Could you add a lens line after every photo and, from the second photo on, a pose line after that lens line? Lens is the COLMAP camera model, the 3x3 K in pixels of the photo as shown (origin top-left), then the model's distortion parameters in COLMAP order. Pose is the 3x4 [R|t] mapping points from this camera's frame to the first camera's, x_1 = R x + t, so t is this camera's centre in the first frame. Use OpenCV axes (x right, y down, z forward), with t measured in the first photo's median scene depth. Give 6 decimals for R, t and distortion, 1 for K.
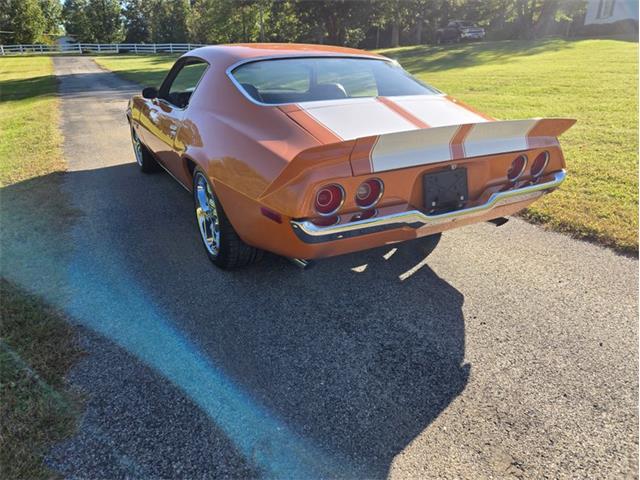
lens RADIAL K [[431.0, 0, 314.8], [0, 431.0, 240.9], [0, 0, 1]] dist [0.062416, -0.051213]
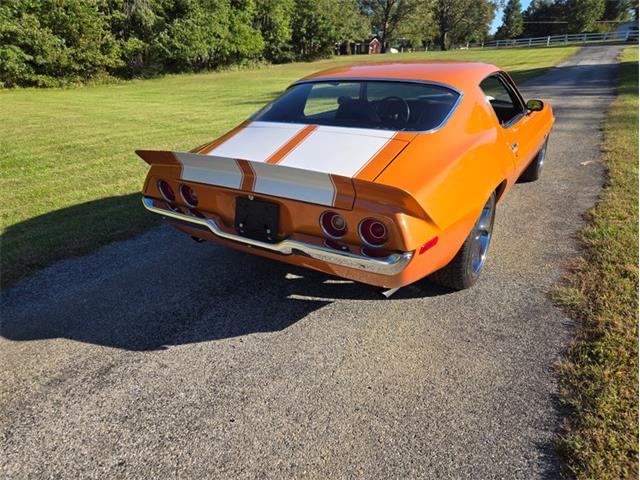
lens RADIAL K [[431.0, 0, 320.5], [0, 431.0, 250.5], [0, 0, 1]] dist [0.062416, -0.051213]
pose [[0.485744, 0.355841, -0.798392, 0.515181], [-0.320519, 0.922274, 0.216050, -0.133118], [0.813216, 0.150954, 0.562043, 0.223050]]
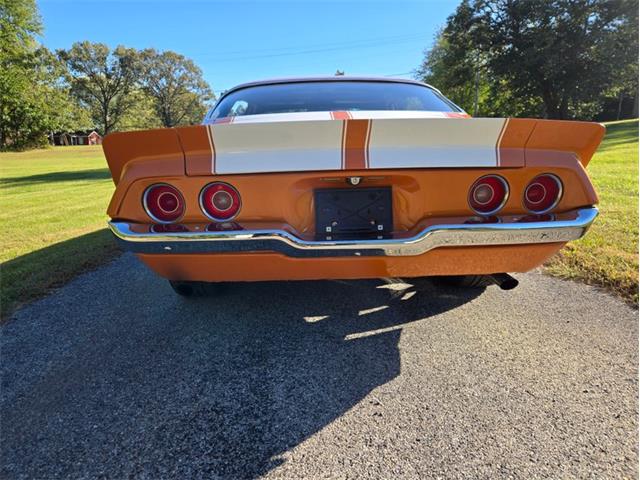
lens RADIAL K [[431.0, 0, 320.9], [0, 431.0, 246.1], [0, 0, 1]] dist [0.062416, -0.051213]
pose [[0.893917, 0.087452, -0.439618, 0.237264], [-0.155469, 0.980390, -0.121102, 0.013870], [0.420407, 0.176602, 0.889983, 0.137633]]
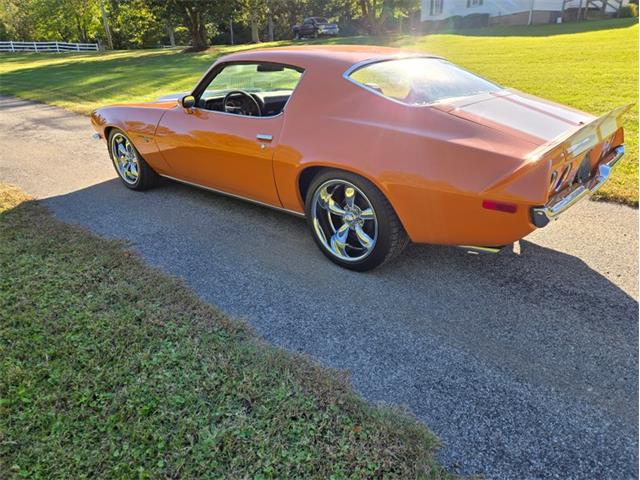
lens RADIAL K [[431.0, 0, 318.4], [0, 431.0, 240.6], [0, 0, 1]] dist [0.062416, -0.051213]
pose [[0.944871, -0.147708, 0.292234, -0.307553], [0.145273, 0.988932, 0.030144, -0.027158], [-0.293452, 0.013972, 0.955872, 0.032220]]
